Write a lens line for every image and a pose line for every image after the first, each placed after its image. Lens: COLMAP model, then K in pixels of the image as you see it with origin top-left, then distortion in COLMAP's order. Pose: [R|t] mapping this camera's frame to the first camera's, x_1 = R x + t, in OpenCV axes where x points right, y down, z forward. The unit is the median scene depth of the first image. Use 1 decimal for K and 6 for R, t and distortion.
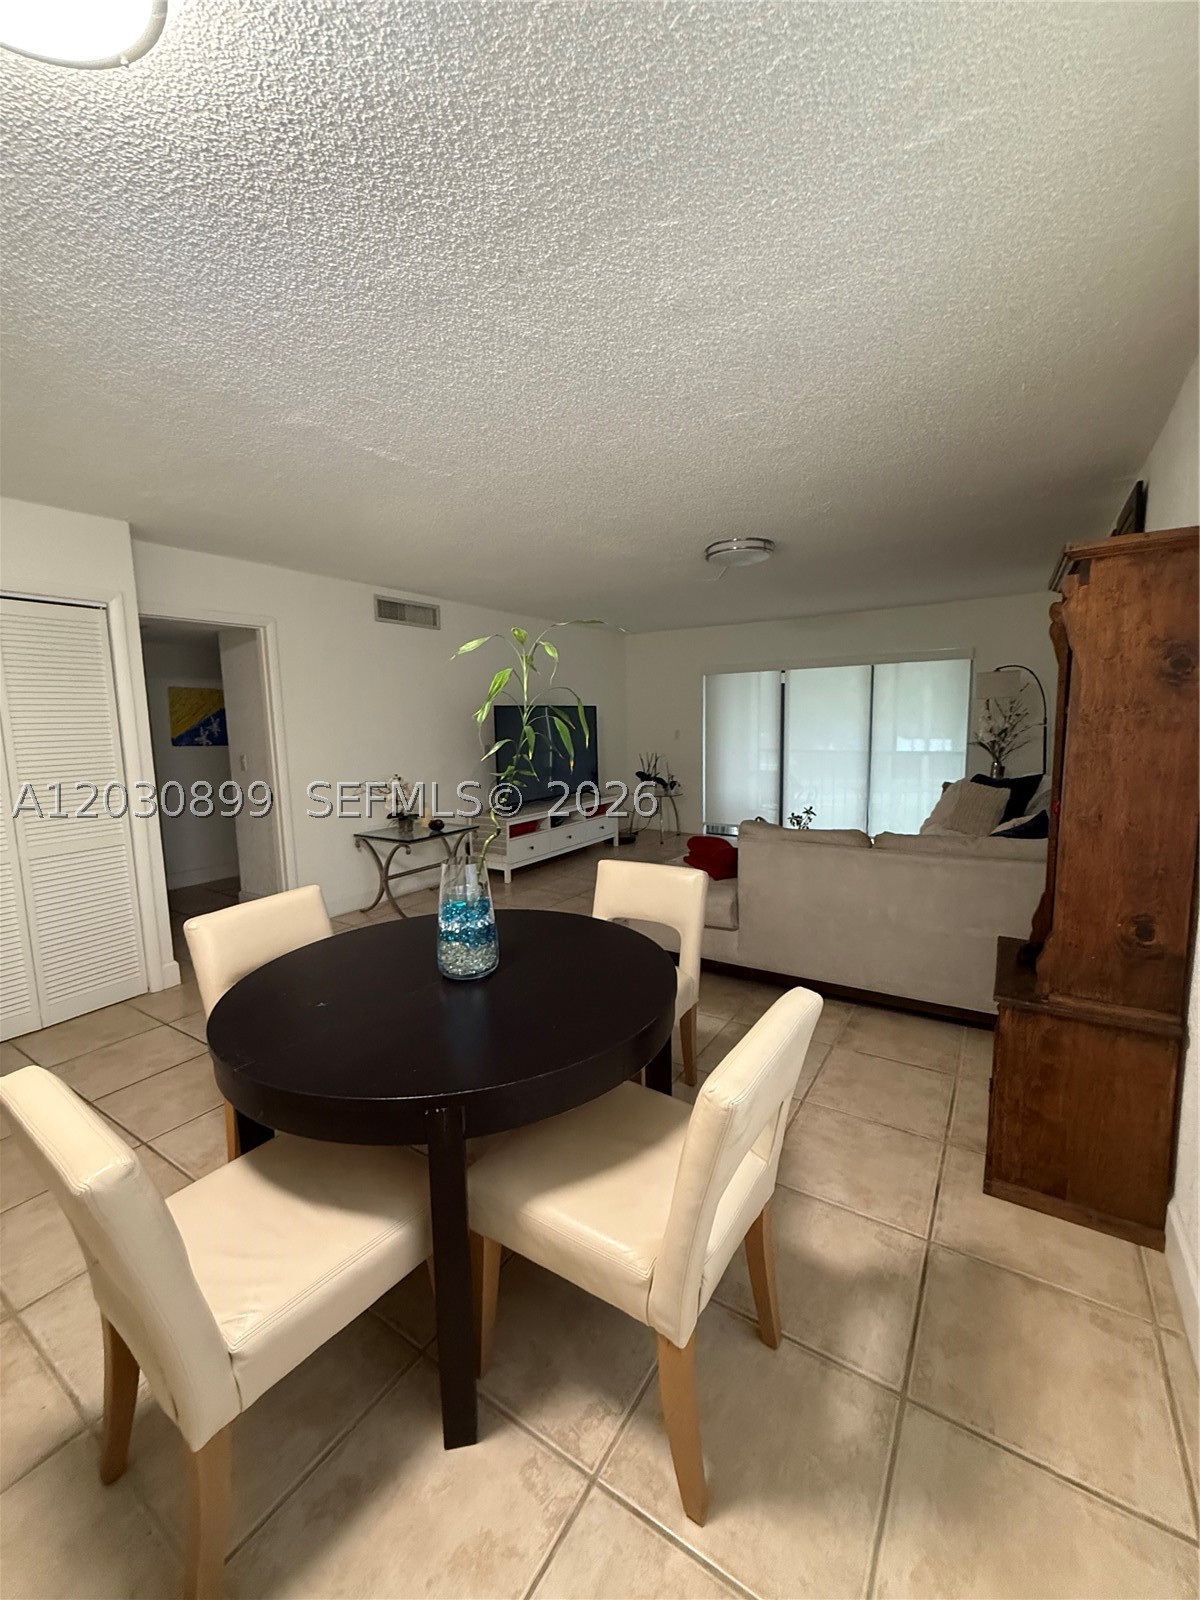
lens RADIAL K [[638.5, 0, 601.5], [0, 638.5, 800.0], [0, 0, 1]] dist [-0.002578, 0.000195]
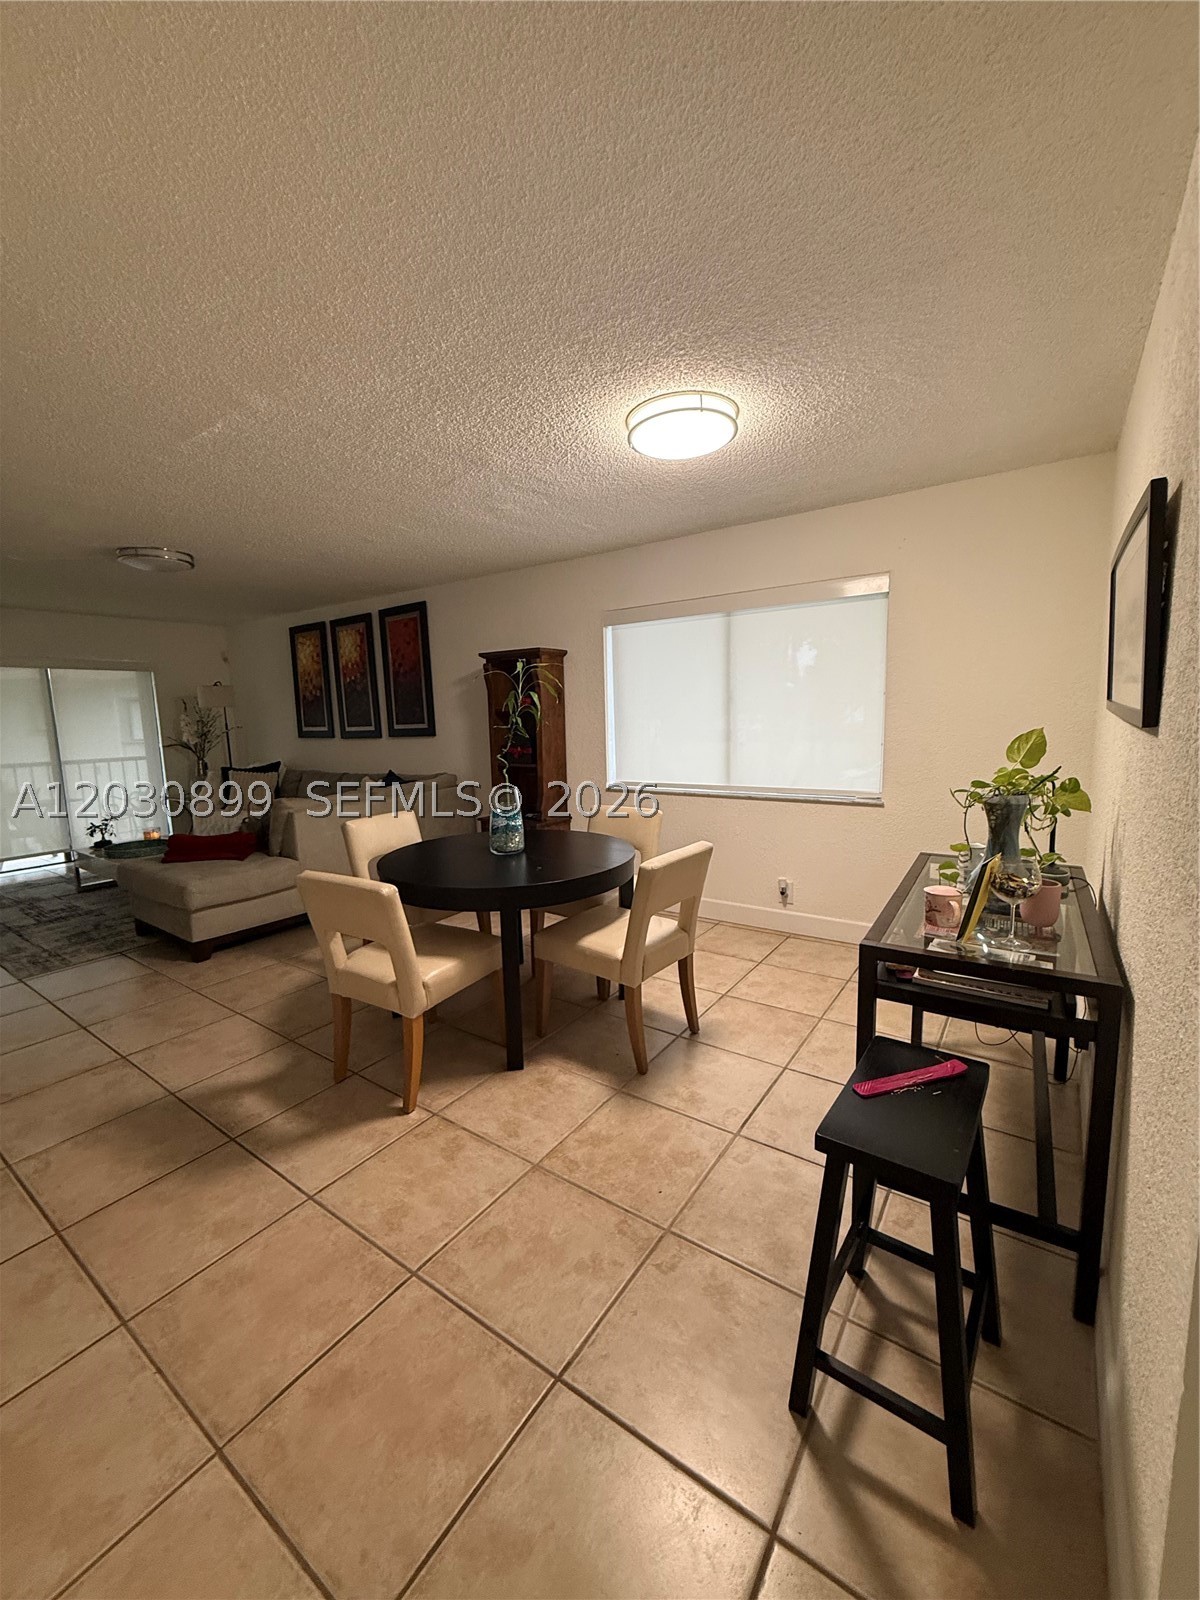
lens RADIAL K [[638.5, 0, 601.5], [0, 638.5, 800.0], [0, 0, 1]] dist [-0.002578, 0.000195]
pose [[0.034804, -0.115631, 0.992682, -0.575640], [0.143981, 0.983502, 0.109514, -0.006375], [-0.988968, 0.139116, 0.050878, 0.194937]]
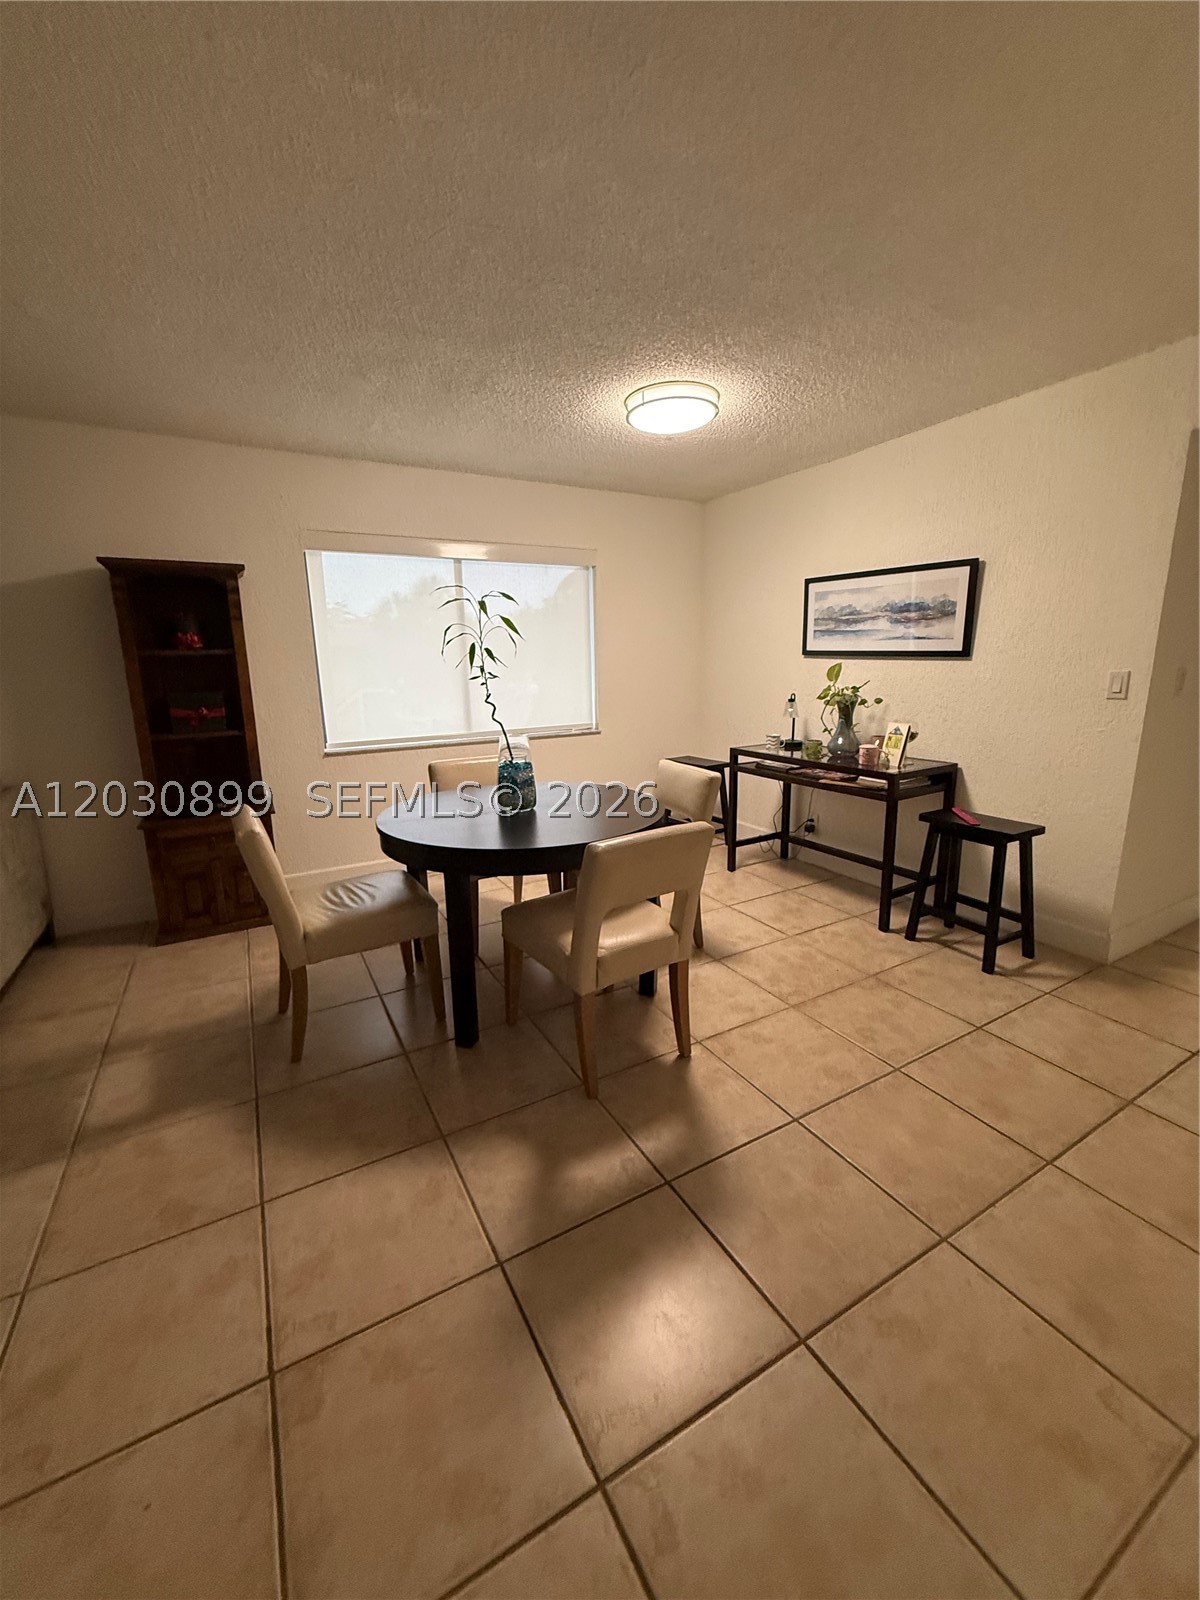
lens RADIAL K [[638.5, 0, 601.5], [0, 638.5, 800.0], [0, 0, 1]] dist [-0.002578, 0.000195]
pose [[-0.886641, -0.064327, 0.457963, -0.330978], [0.089503, 0.947687, 0.306397, -0.061741], [-0.453714, 0.312653, -0.834501, 0.661570]]
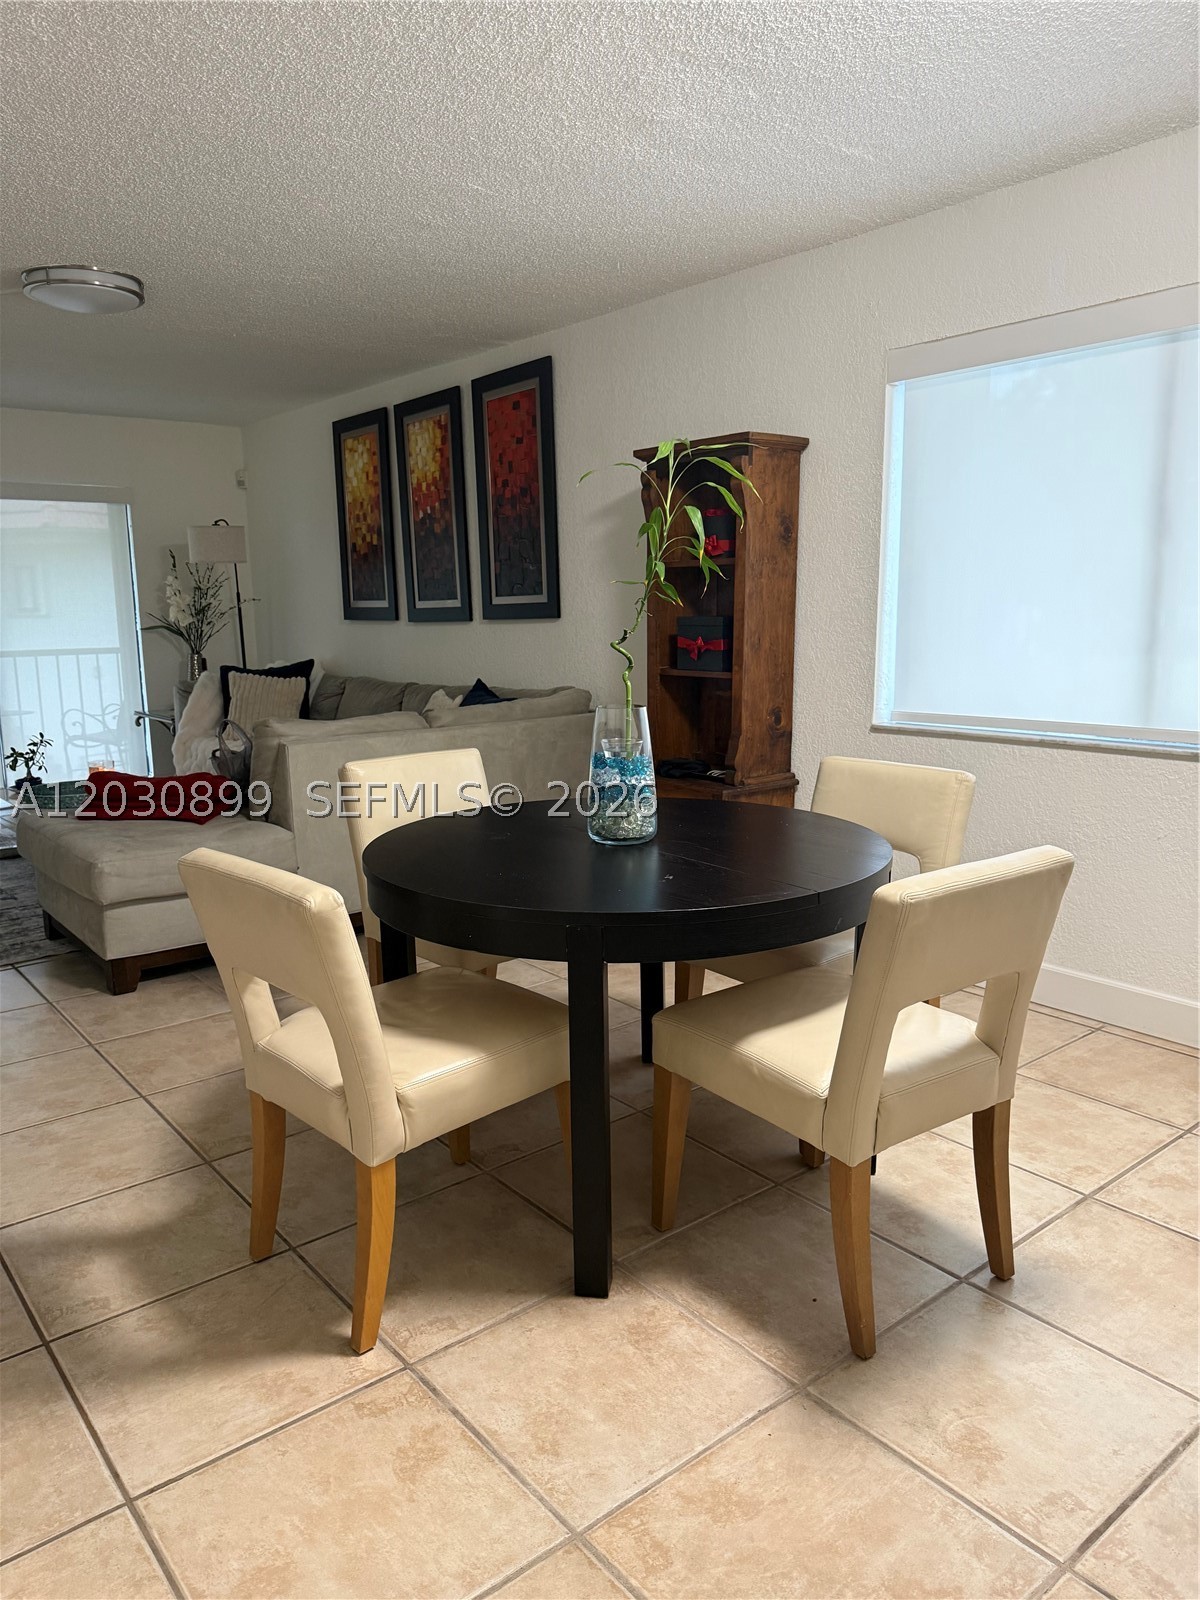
lens RADIAL K [[1123.7, 0, 594.2], [0, 1123.7, 810.9], [0, 0, 1]] dist [0.094057, -0.148901]
pose [[0.308864, -0.156100, 0.938209, -0.487959], [0.121017, 0.984872, 0.124024, 0.013093], [-0.943376, 0.075232, 0.323082, 0.168099]]
